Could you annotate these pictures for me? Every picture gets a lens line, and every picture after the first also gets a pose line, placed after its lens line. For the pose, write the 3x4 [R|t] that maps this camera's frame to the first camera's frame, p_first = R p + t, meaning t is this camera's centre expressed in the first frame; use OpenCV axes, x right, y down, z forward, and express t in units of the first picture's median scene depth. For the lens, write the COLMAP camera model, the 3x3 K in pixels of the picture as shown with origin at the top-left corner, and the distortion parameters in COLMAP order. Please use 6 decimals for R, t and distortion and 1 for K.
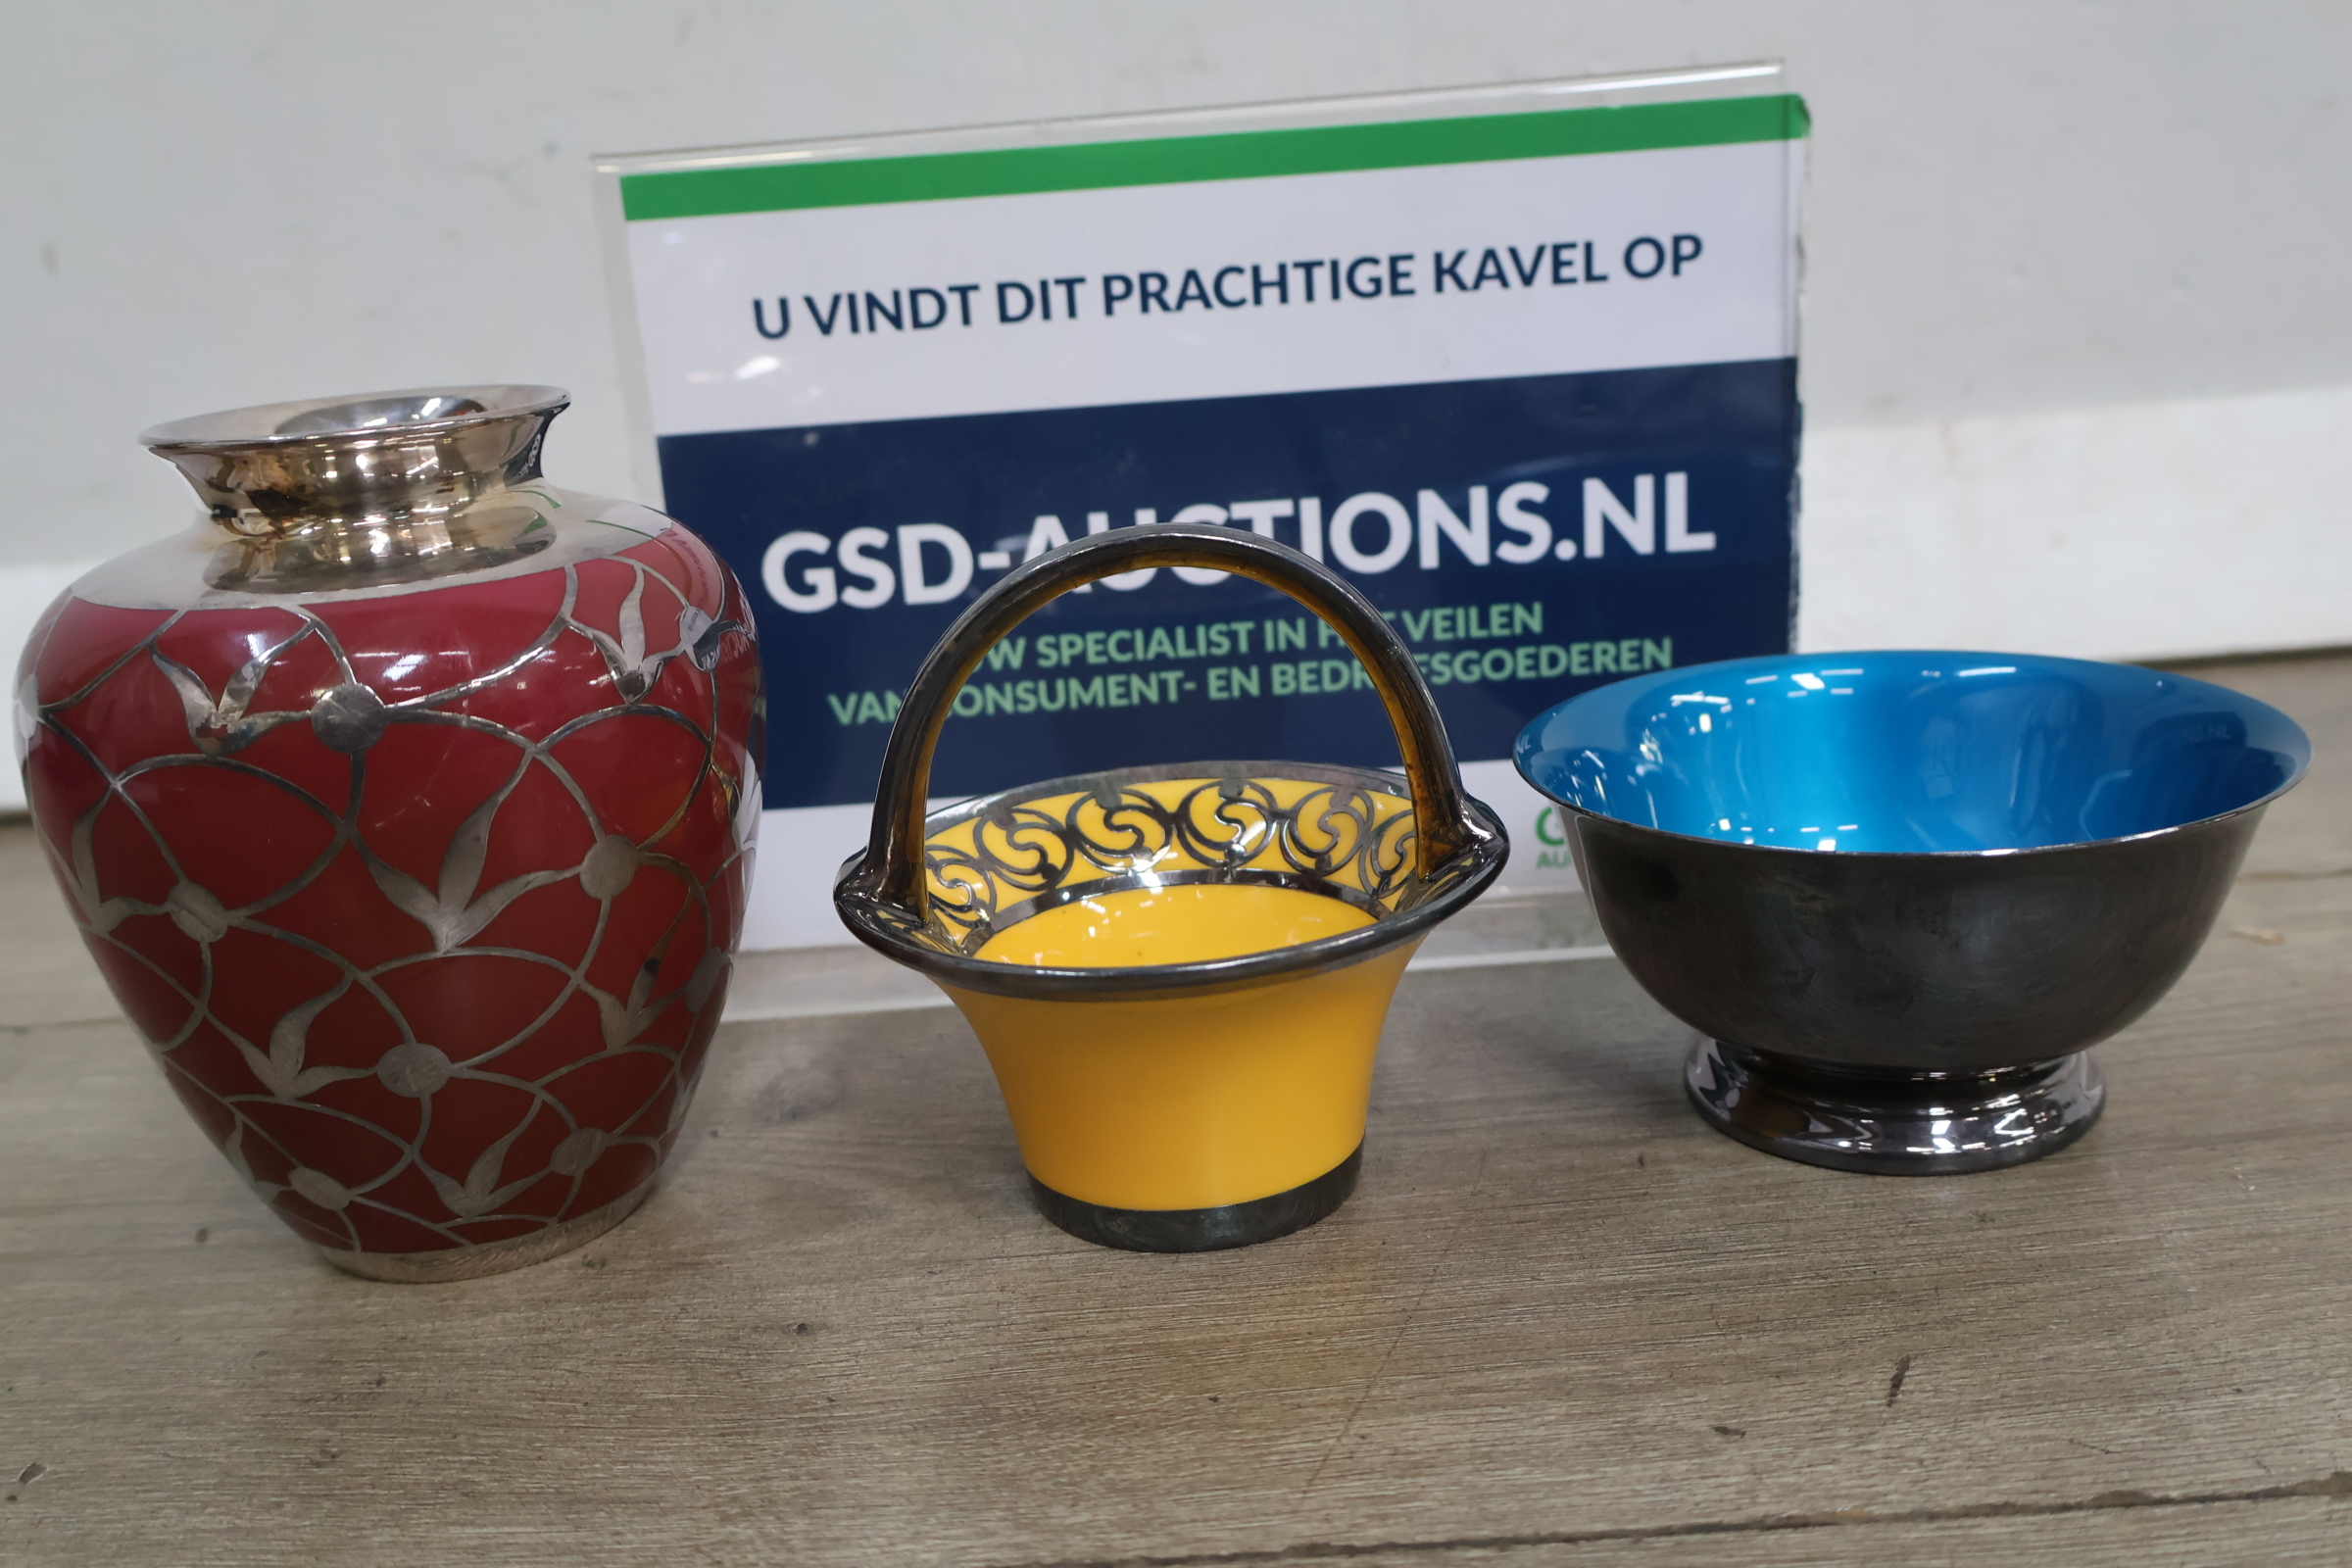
lens RADIAL K [[2316.2, 0, 1171.9], [0, 2316.2, 786.9], [0, 0, 1]] dist [0.006807, 0.008019]
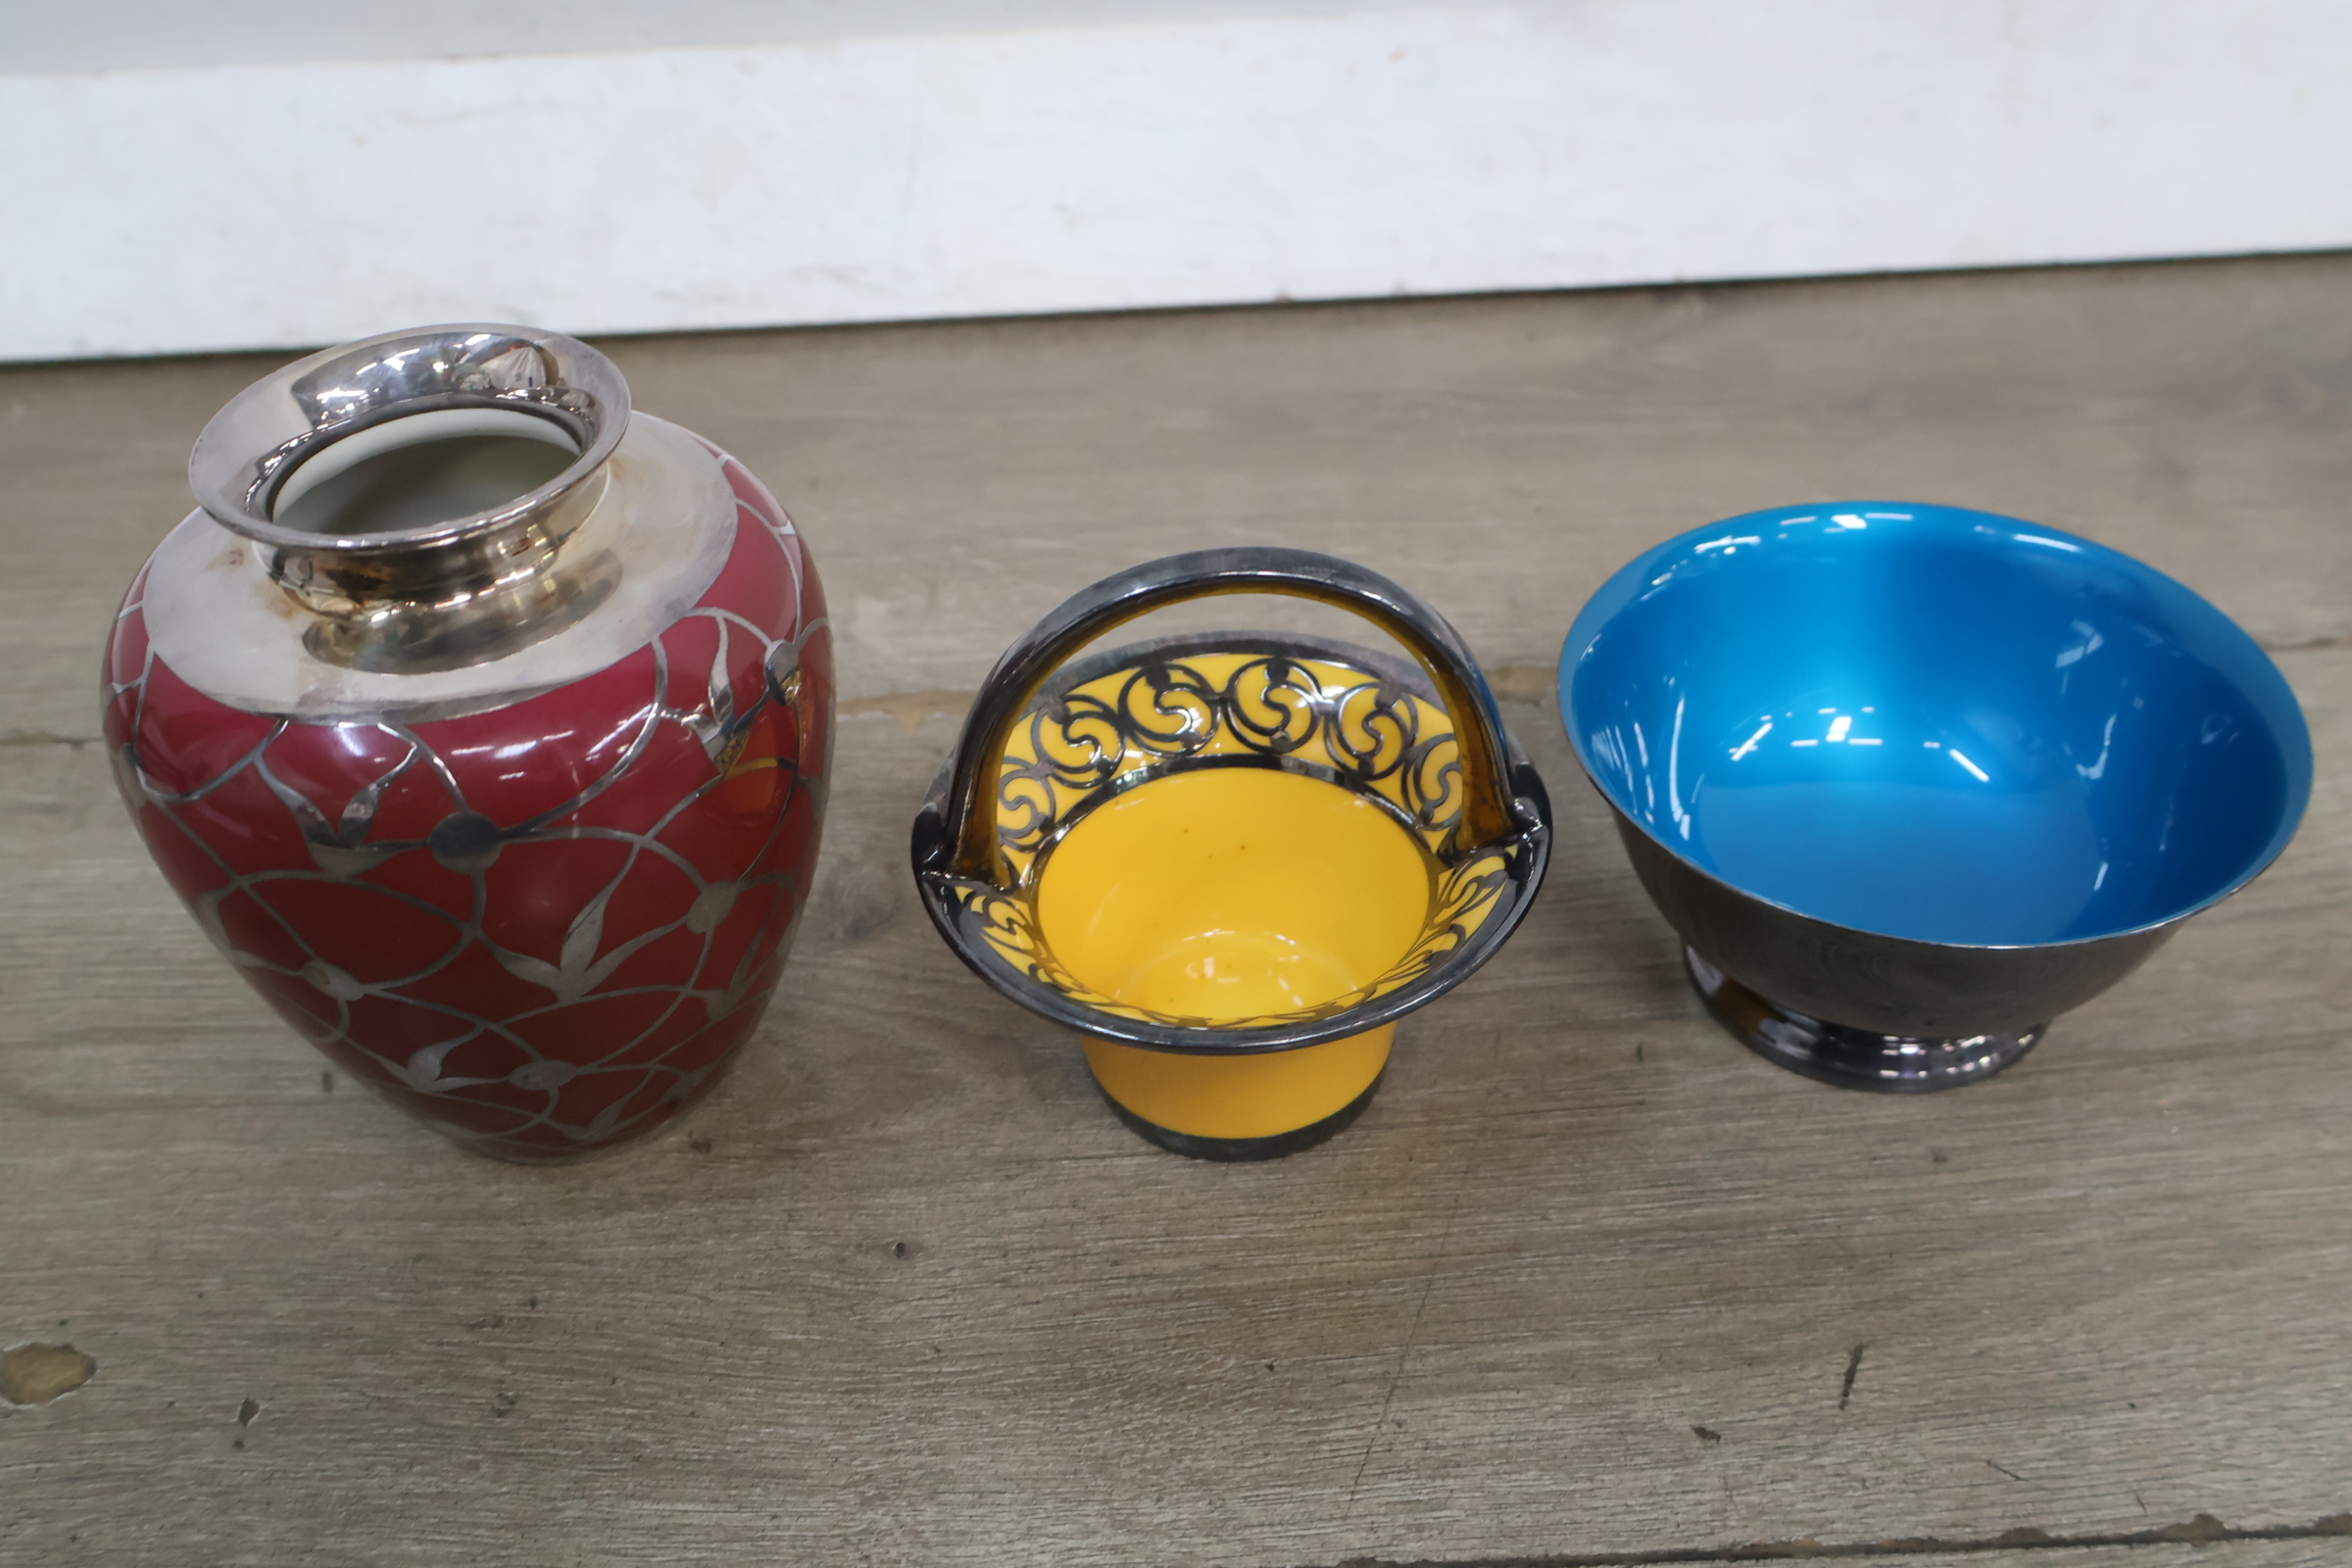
lens RADIAL K [[2322.1, 0, 1176.0], [0, 2322.1, 784.0], [0, 0, 1]] dist [0.008422, 0.009895]
pose [[0.998952, 0.009176, 0.044837, -0.084401], [-0.026443, 0.915342, 0.401808, -0.474166], [-0.037354, -0.402572, 0.914626, 0.047821]]
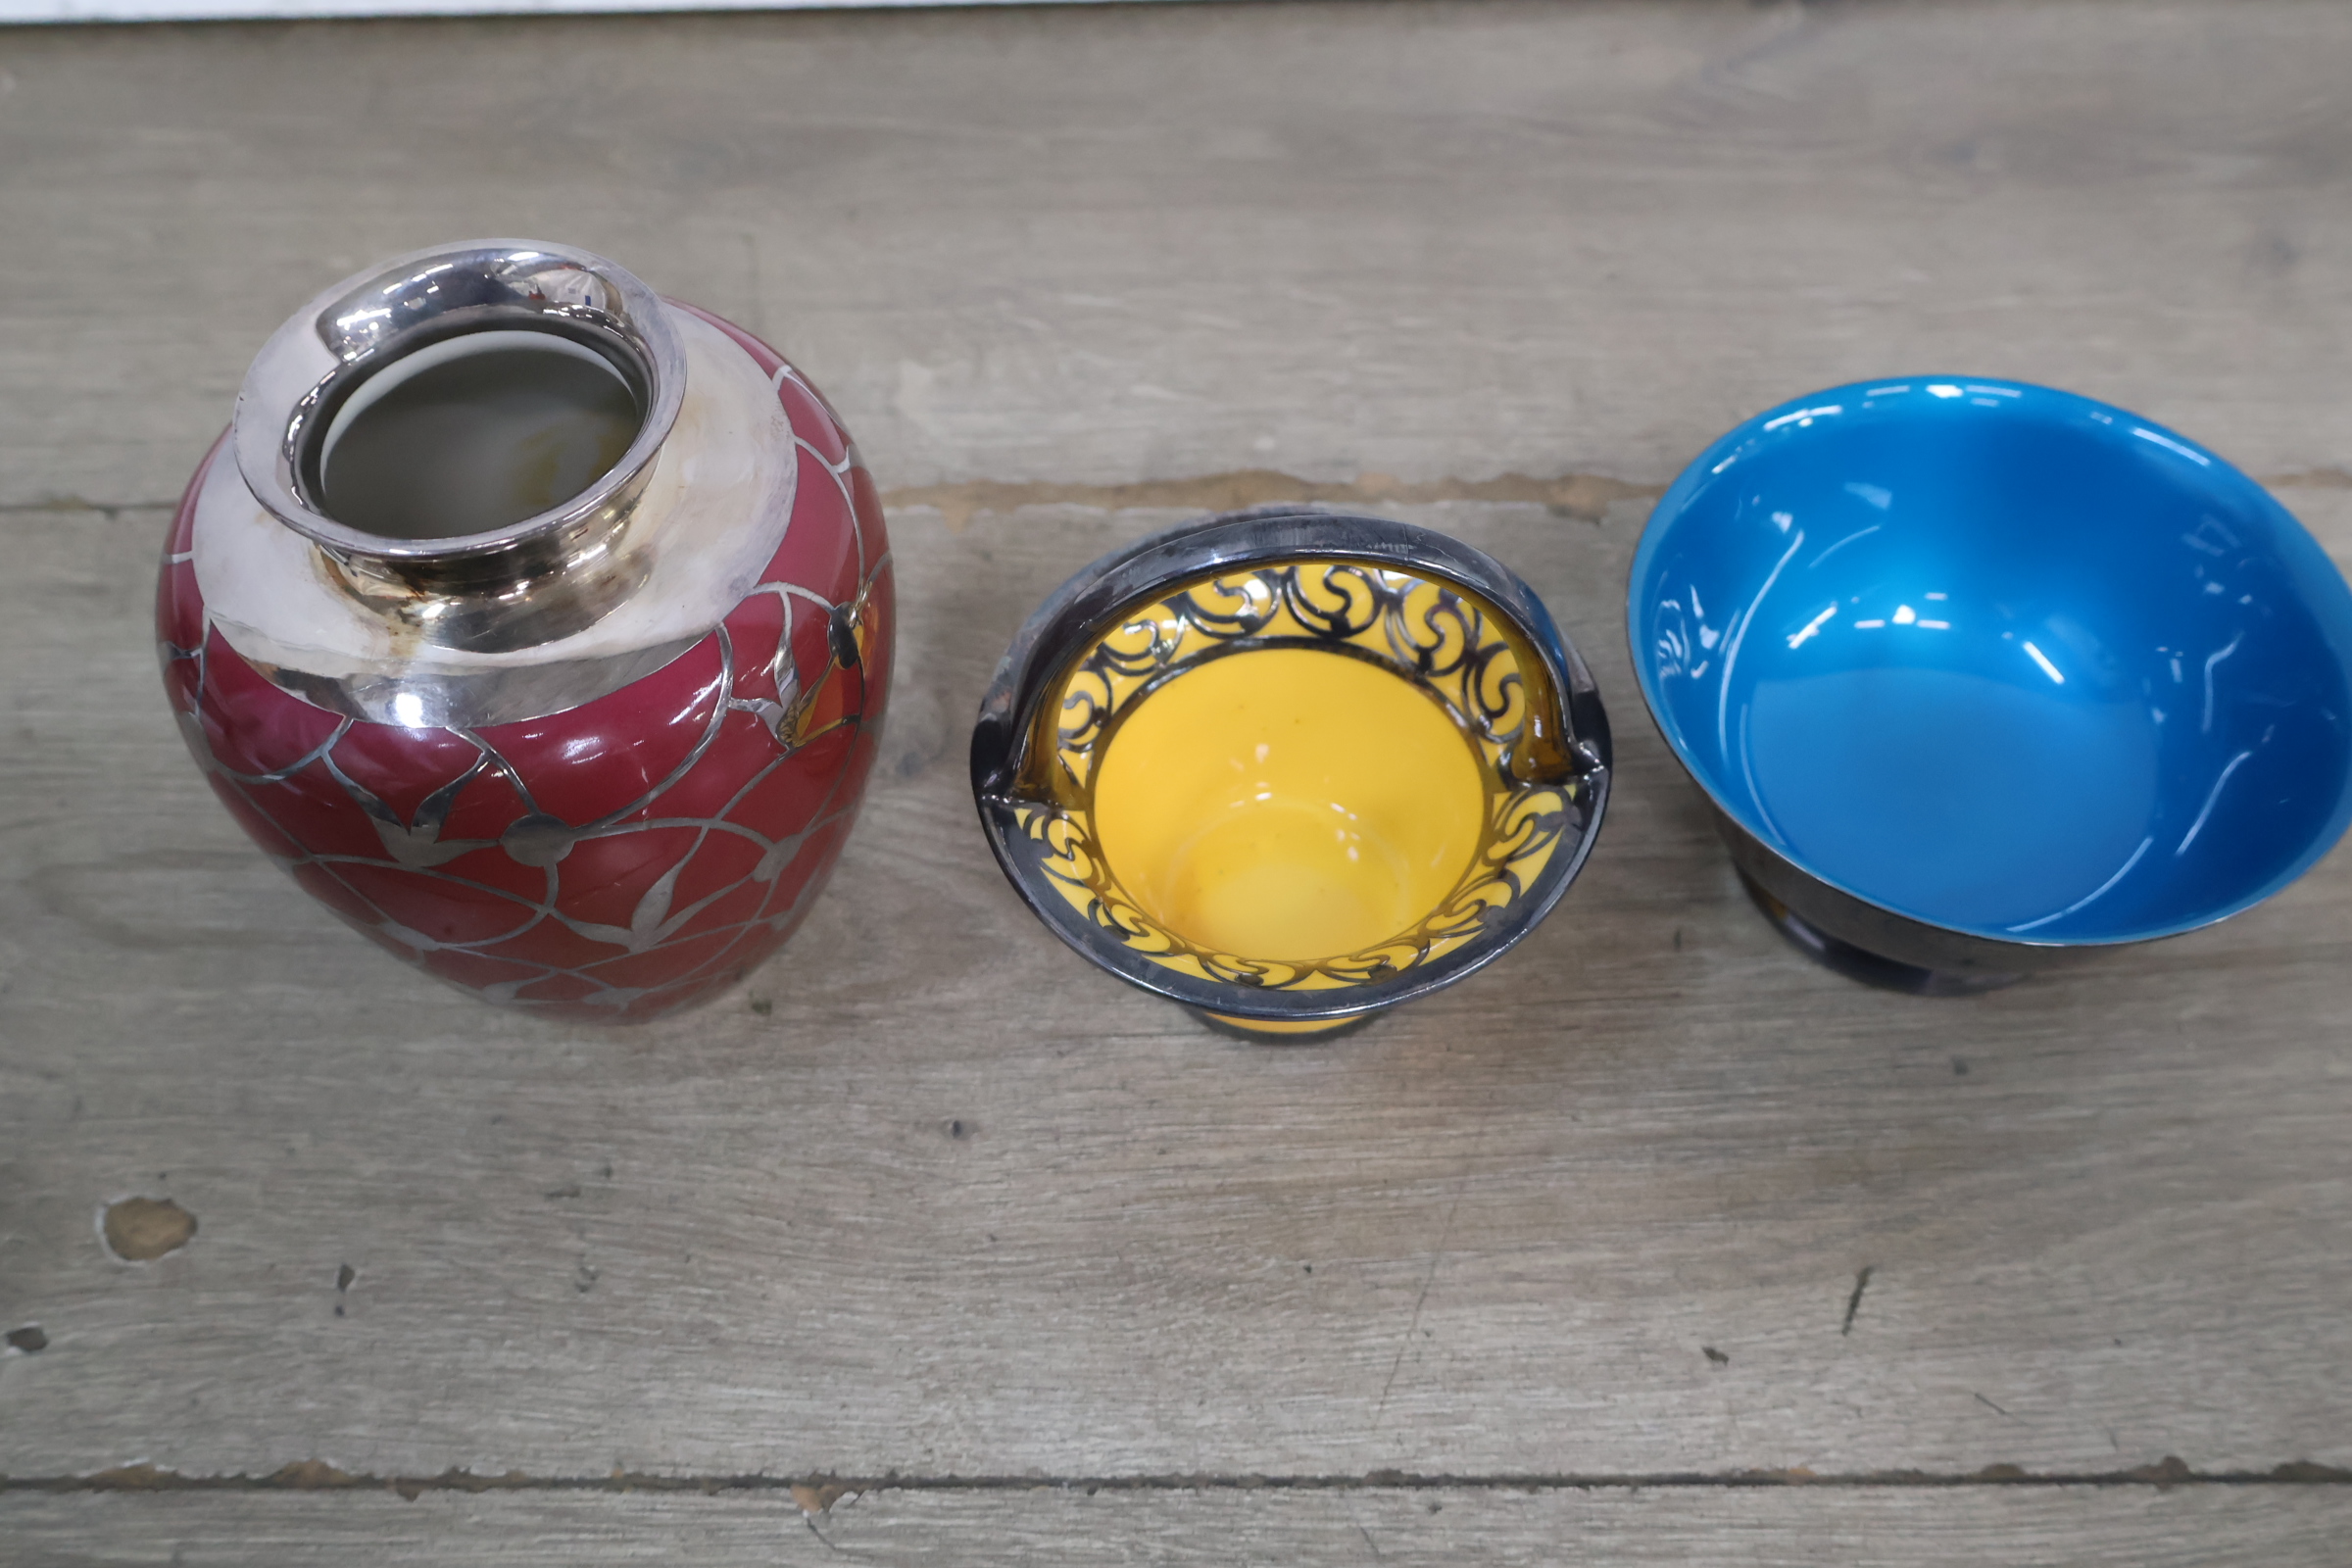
lens RADIAL K [[2316.2, 0, 1171.9], [0, 2316.2, 786.9], [0, 0, 1]] dist [0.006807, 0.008019]
pose [[0.998532, 0.027581, 0.046611, -0.119024], [-0.050563, 0.783137, 0.619790, -0.699746], [-0.019409, -0.621237, 0.783382, 0.191421]]
